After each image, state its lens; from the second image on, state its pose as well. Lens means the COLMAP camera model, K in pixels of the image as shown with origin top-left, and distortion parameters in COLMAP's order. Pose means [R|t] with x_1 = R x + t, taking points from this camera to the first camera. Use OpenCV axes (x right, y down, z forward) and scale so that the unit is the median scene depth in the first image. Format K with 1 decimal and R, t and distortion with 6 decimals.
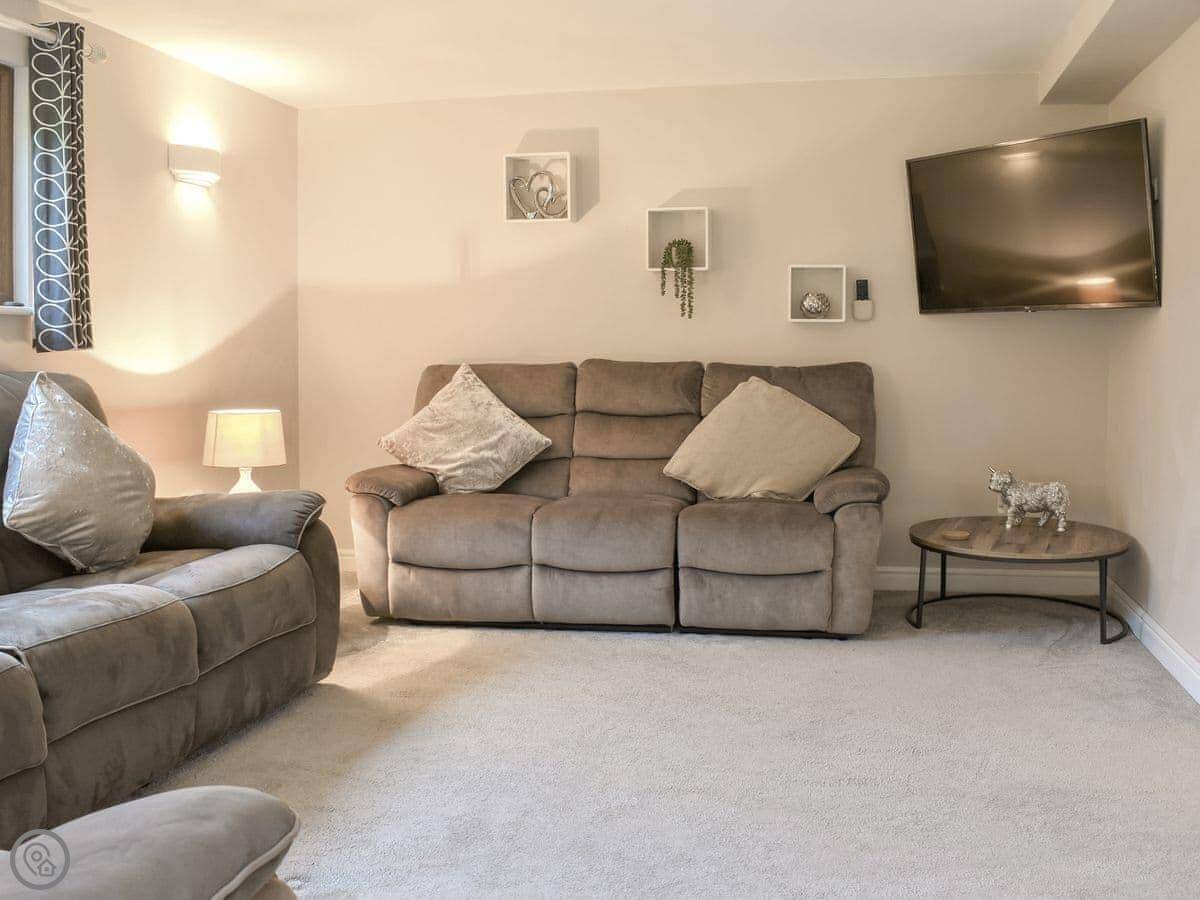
lens RADIAL K [[1100.6, 0, 710.9], [0, 1100.6, 428.8], [0, 0, 1]] dist [-0.074476, 0.004408]
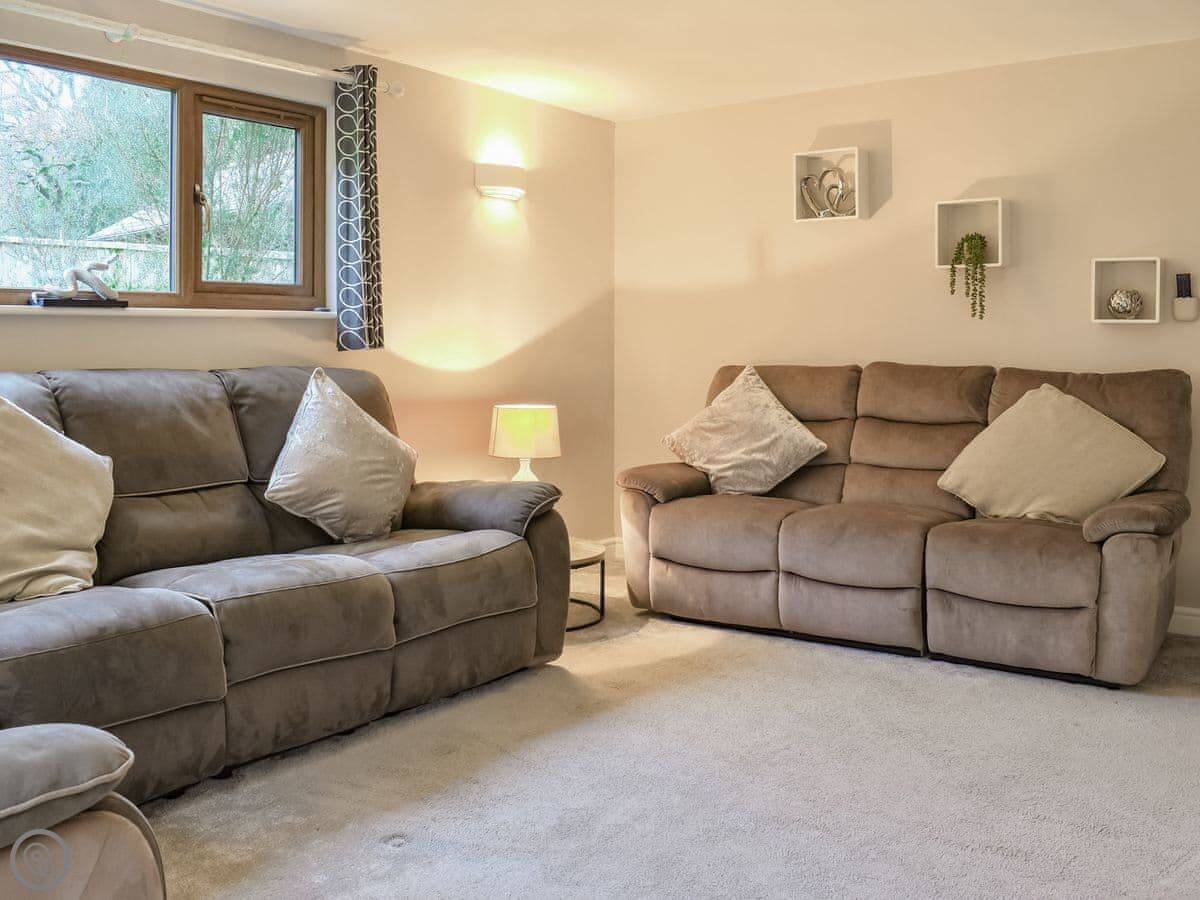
lens RADIAL K [[1109.8, 0, 626.3], [0, 1109.8, 423.0], [0, 0, 1]] dist [-0.078087, 0.000861]
pose [[0.892818, 0.033973, -0.449135, 0.154275], [-0.036458, 0.999330, 0.003117, -0.006530], [0.448940, 0.013591, 0.893458, 0.054421]]
